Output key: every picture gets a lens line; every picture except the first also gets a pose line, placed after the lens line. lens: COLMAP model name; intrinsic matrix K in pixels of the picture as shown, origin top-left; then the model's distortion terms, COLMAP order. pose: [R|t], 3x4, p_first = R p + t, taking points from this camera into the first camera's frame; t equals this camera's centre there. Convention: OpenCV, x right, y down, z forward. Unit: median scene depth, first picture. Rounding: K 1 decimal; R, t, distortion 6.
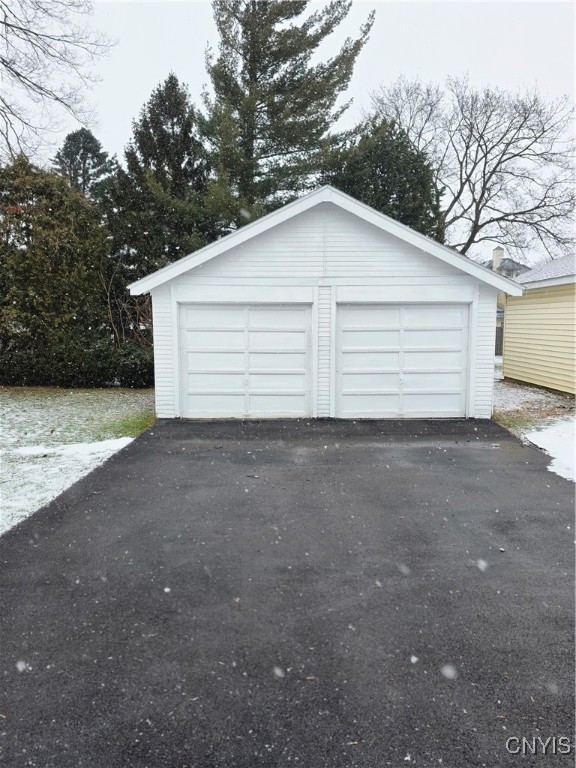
lens RADIAL K [[582.2, 0, 288.0], [0, 582.2, 384.0], [0, 0, 1]] dist [0.070145, -0.068536]
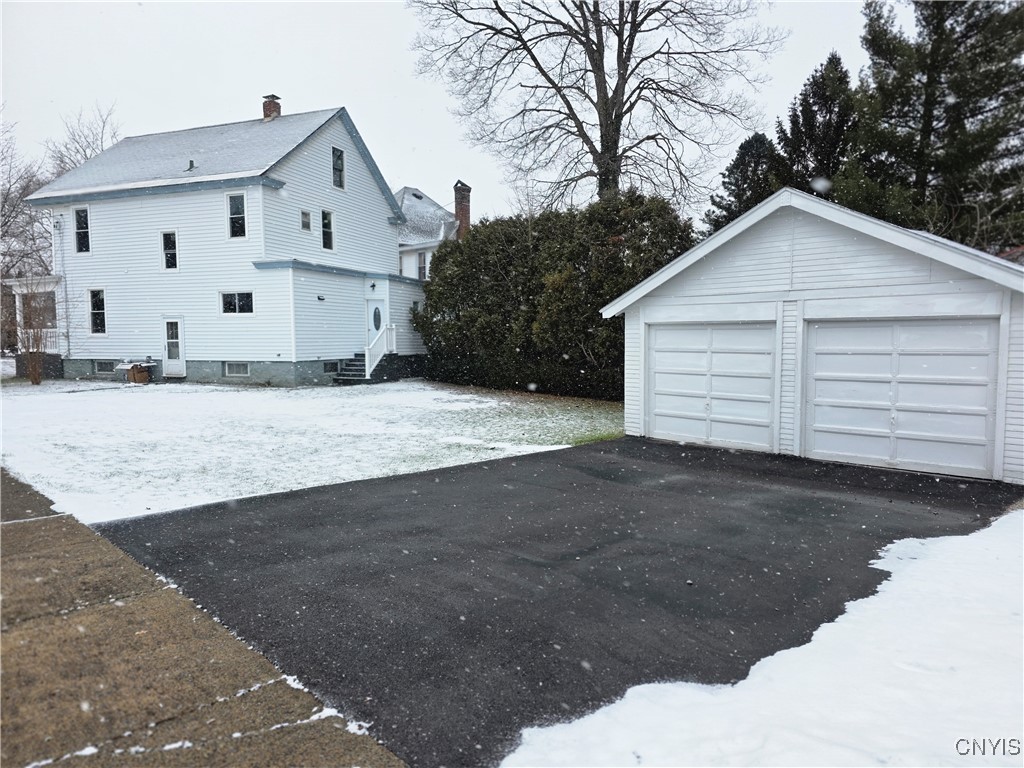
lens RADIAL K [[682.1, 0, 512.0], [0, 682.1, 384.0], [0, 0, 1]] dist [0.067147, -0.065568]
pose [[0.684749, 0.048030, -0.727194, 0.514367], [-0.079348, 0.996807, -0.008878, -0.004451], [0.724446, 0.063781, 0.686374, 0.013461]]
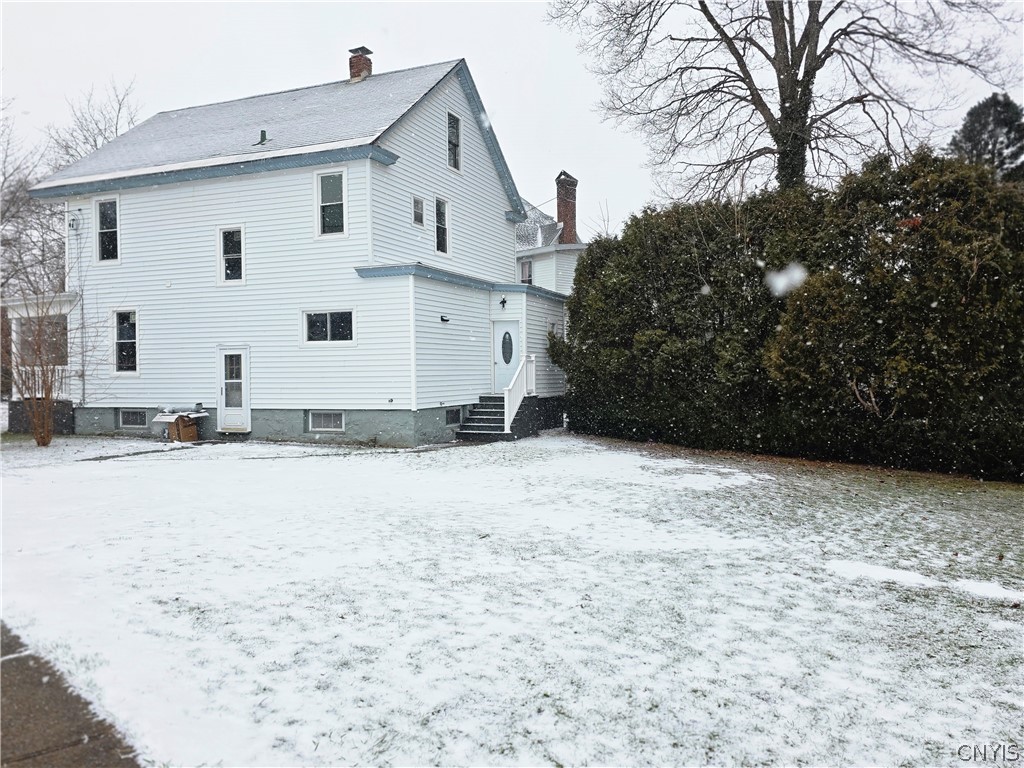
lens RADIAL K [[776.3, 0, 512.0], [0, 776.3, 384.0], [0, 0, 1]] dist [0.070145, -0.068536]
pose [[0.663653, 0.004158, -0.748029, -0.085432], [-0.073029, 0.995568, -0.059257, -0.010555], [0.744467, 0.093954, 0.661015, 0.032463]]
